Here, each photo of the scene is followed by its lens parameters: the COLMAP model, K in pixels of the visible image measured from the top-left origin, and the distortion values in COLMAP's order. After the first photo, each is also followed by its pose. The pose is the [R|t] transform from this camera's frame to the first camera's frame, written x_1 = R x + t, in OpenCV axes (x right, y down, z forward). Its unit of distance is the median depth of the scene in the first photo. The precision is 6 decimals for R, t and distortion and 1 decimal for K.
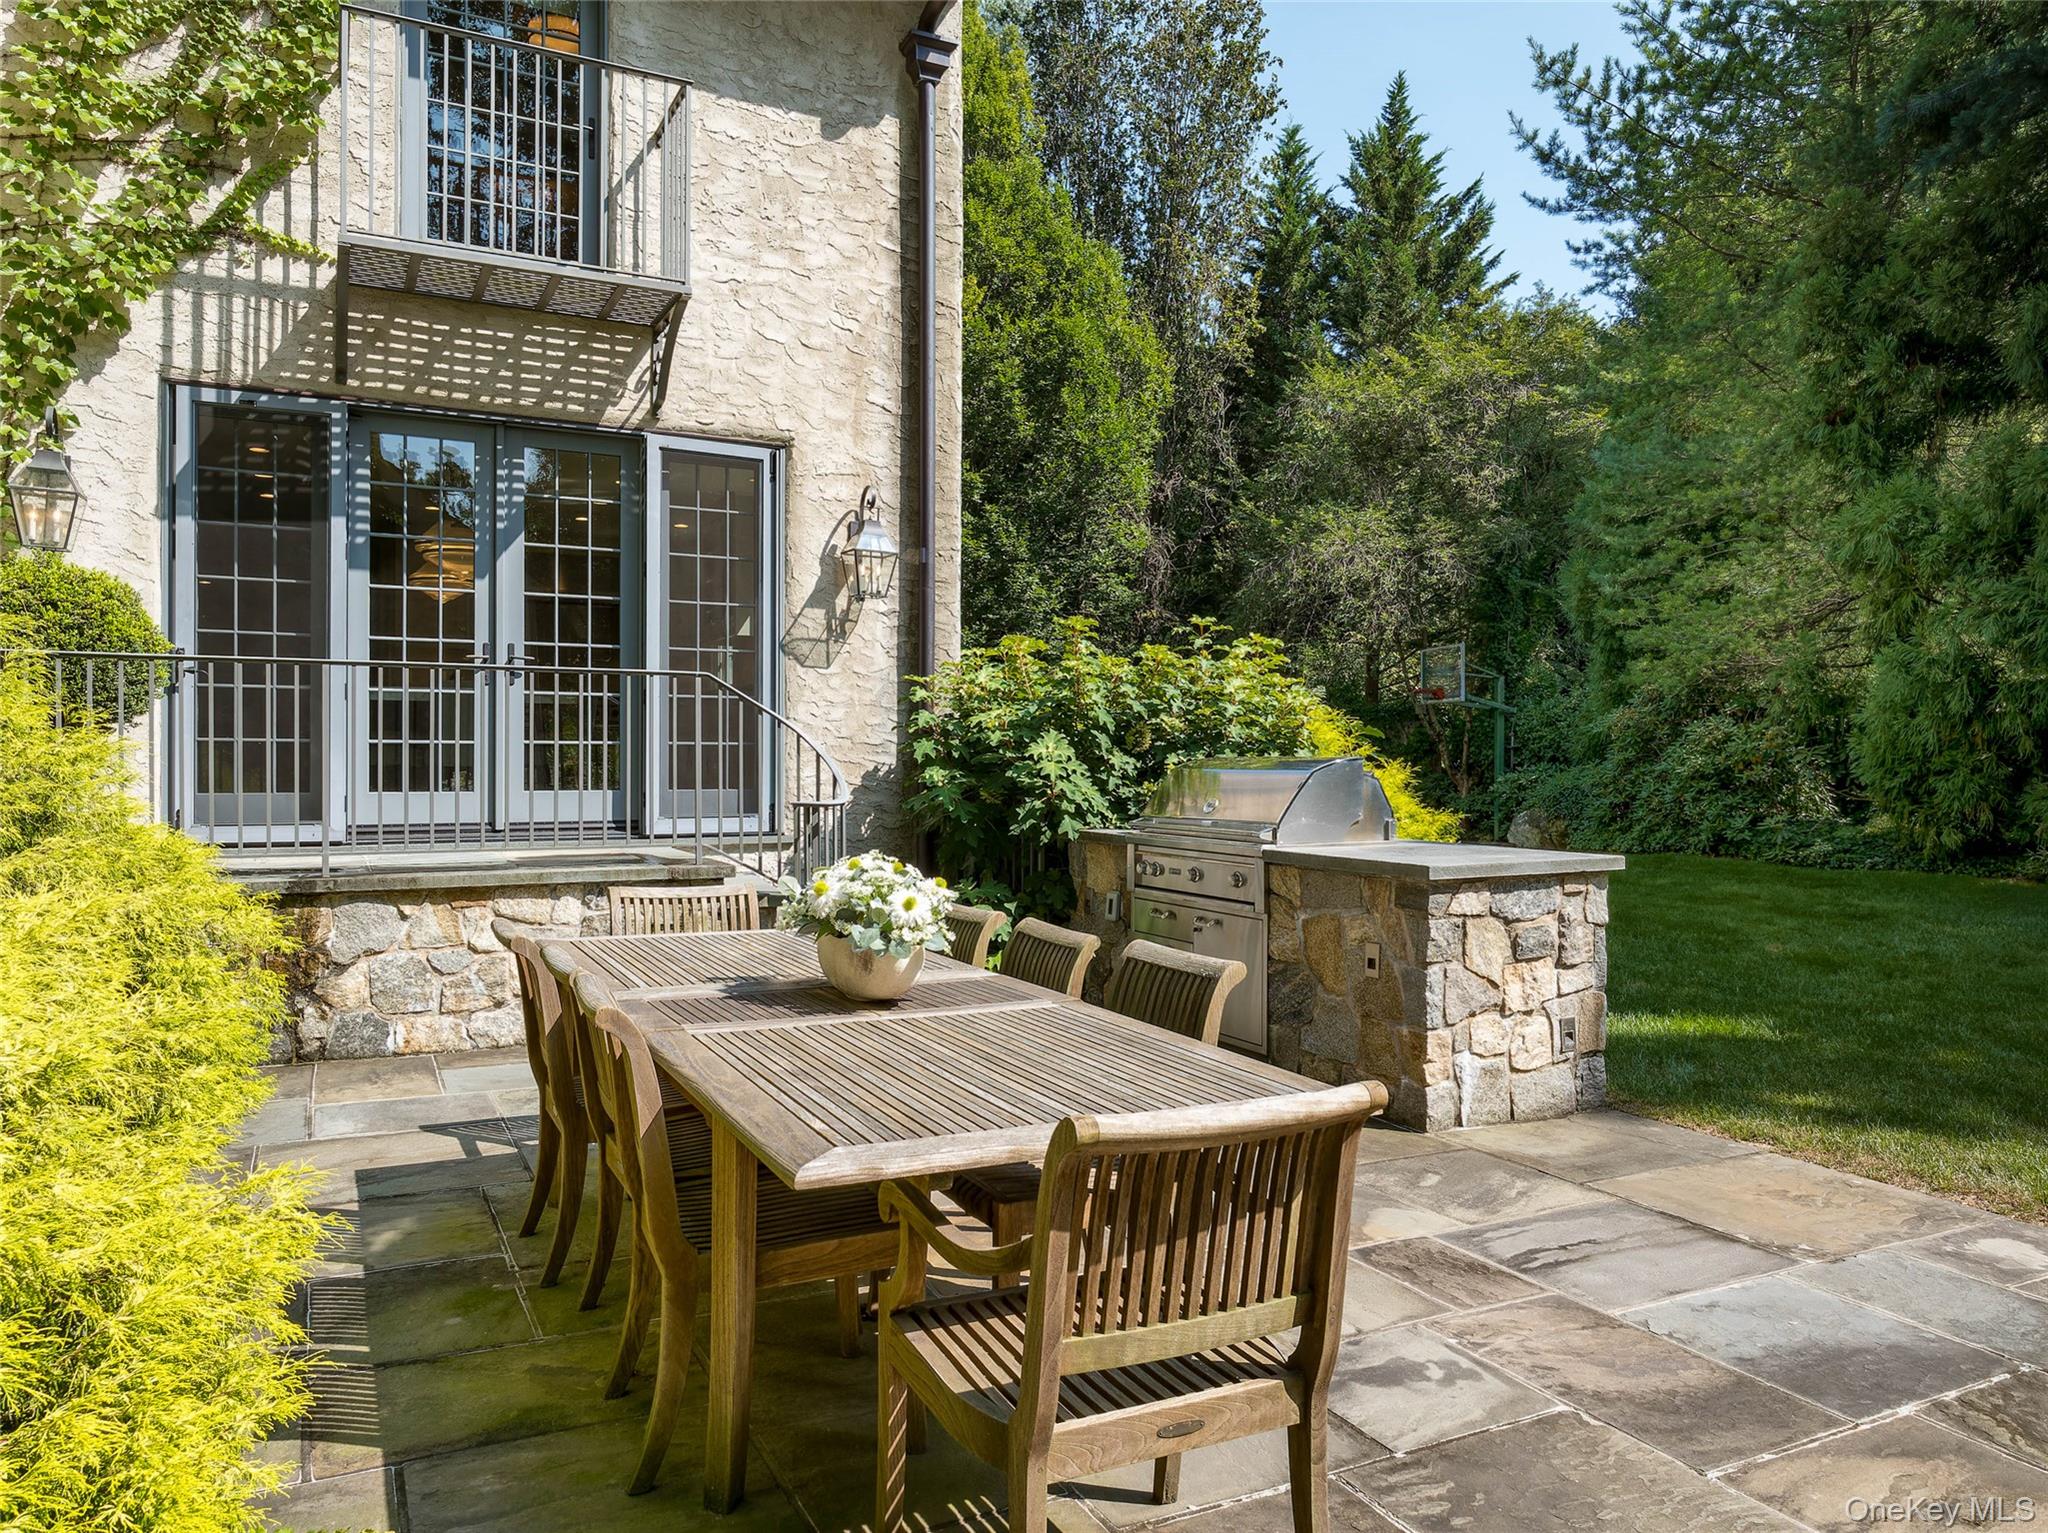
lens RADIAL K [[1420.5, 0, 1031.0], [0, 1420.5, 758.1], [0, 0, 1]] dist [0.007187, 0.001017]
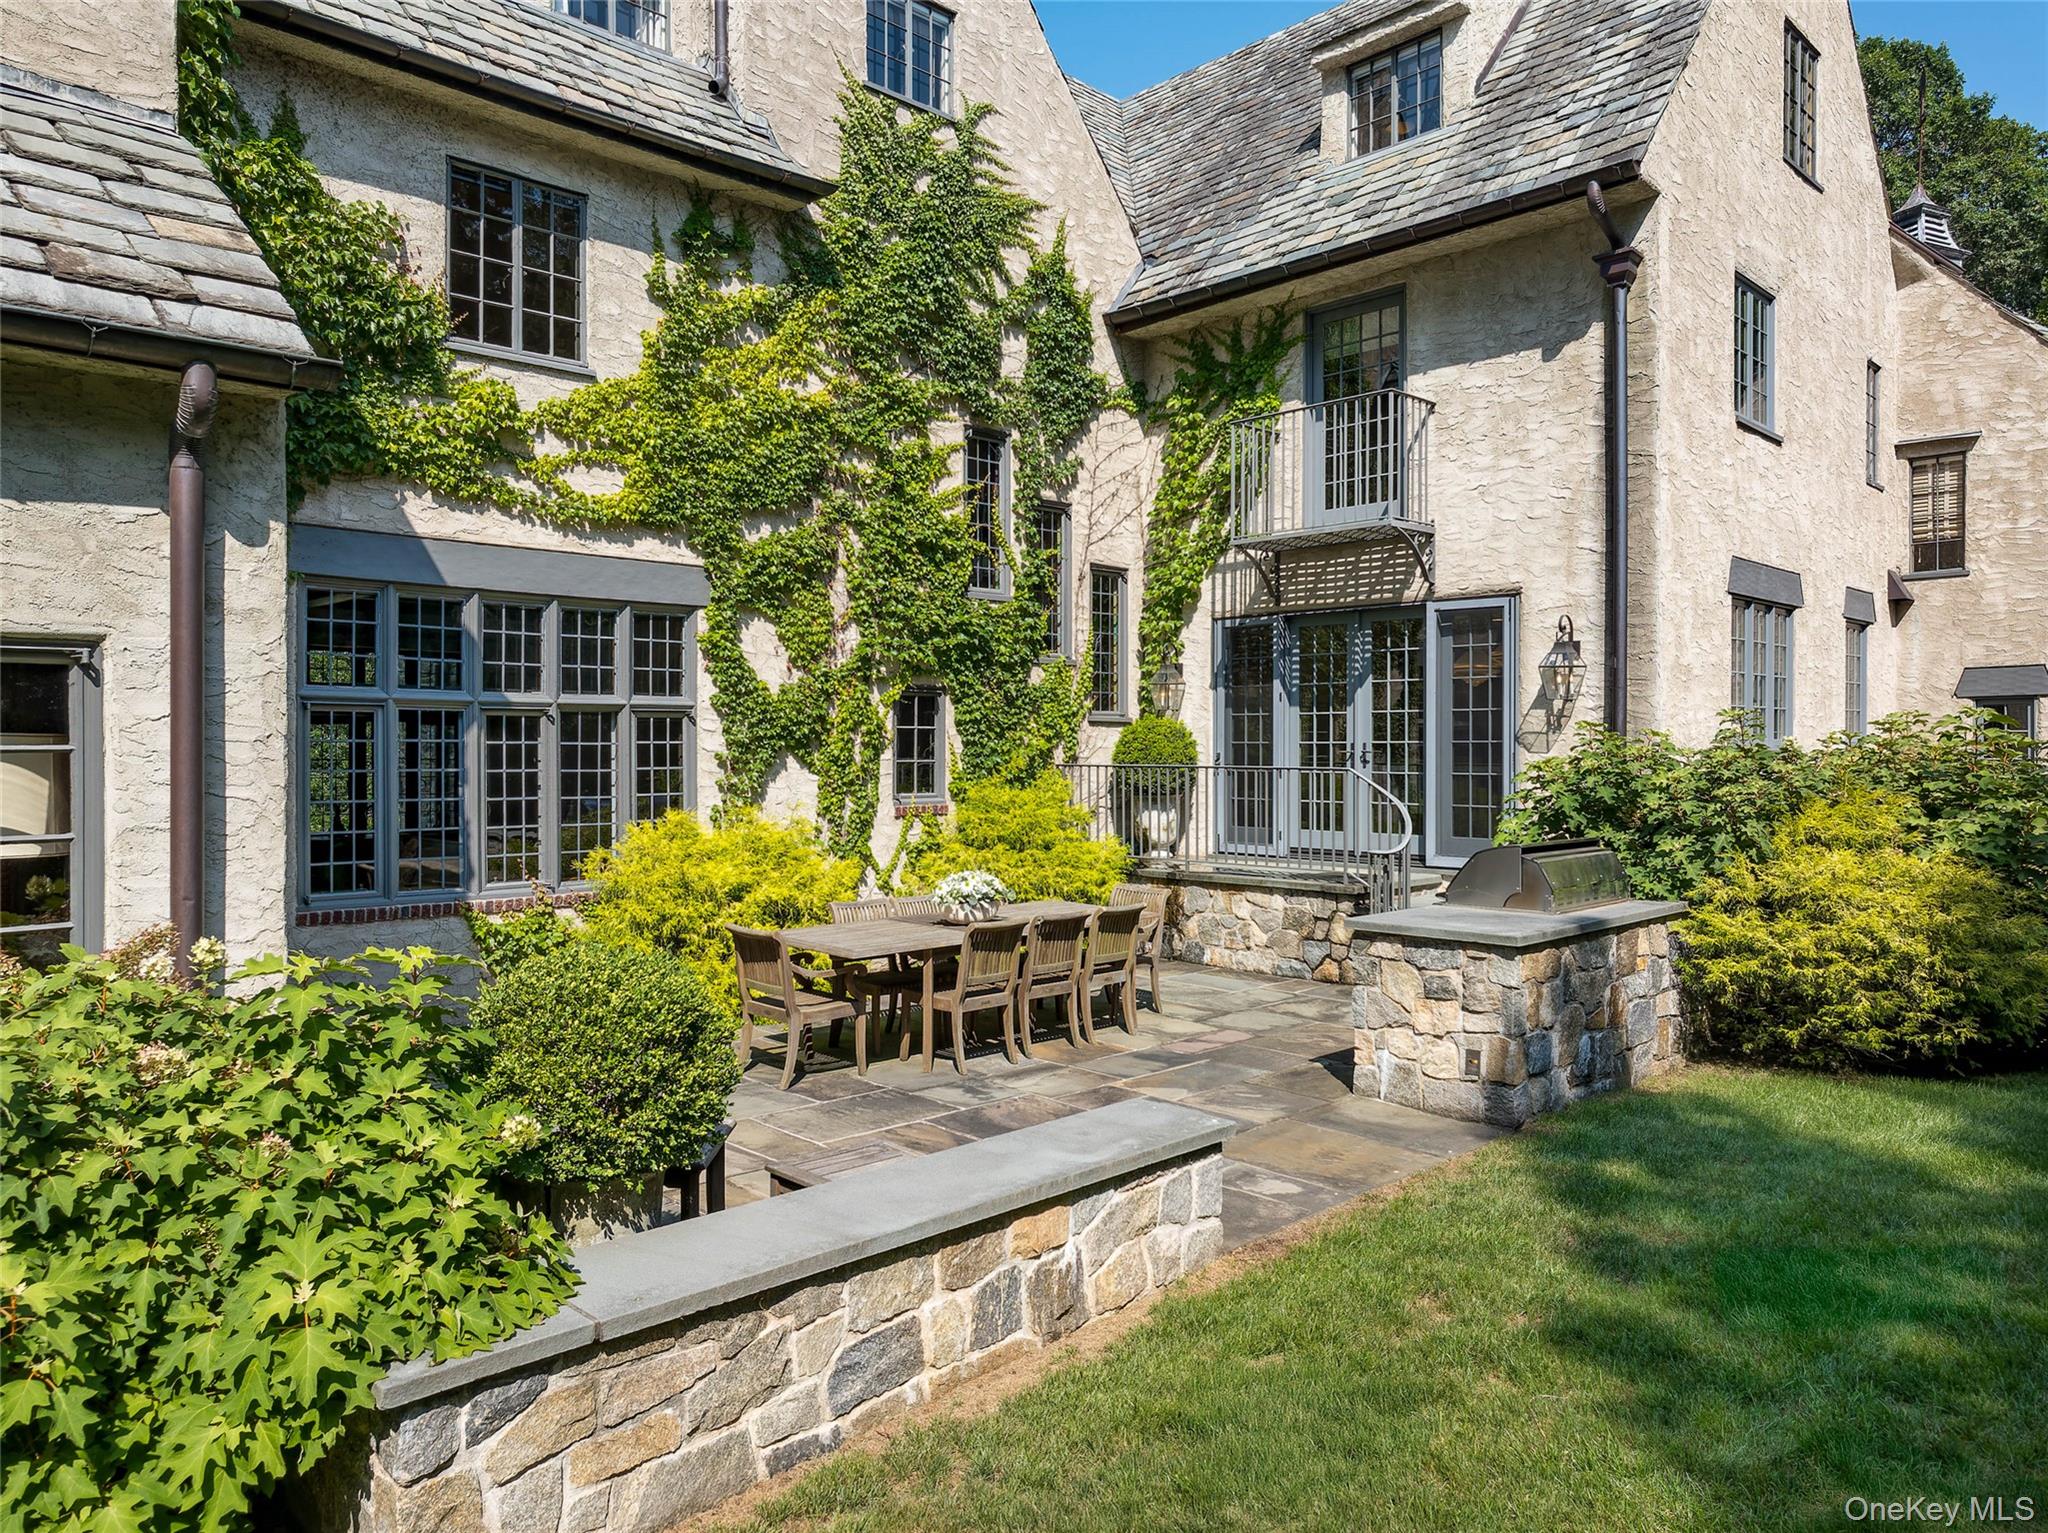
lens RADIAL K [[1420.5, 0, 1031.0], [0, 1420.5, 758.1], [0, 0, 1]] dist [0.007187, 0.001017]
pose [[0.295987, 0.004644, -0.955181, 1.159895], [0.000082, 0.999988, 0.004888, -0.075251], [0.955192, -0.001525, 0.295983, 0.152814]]
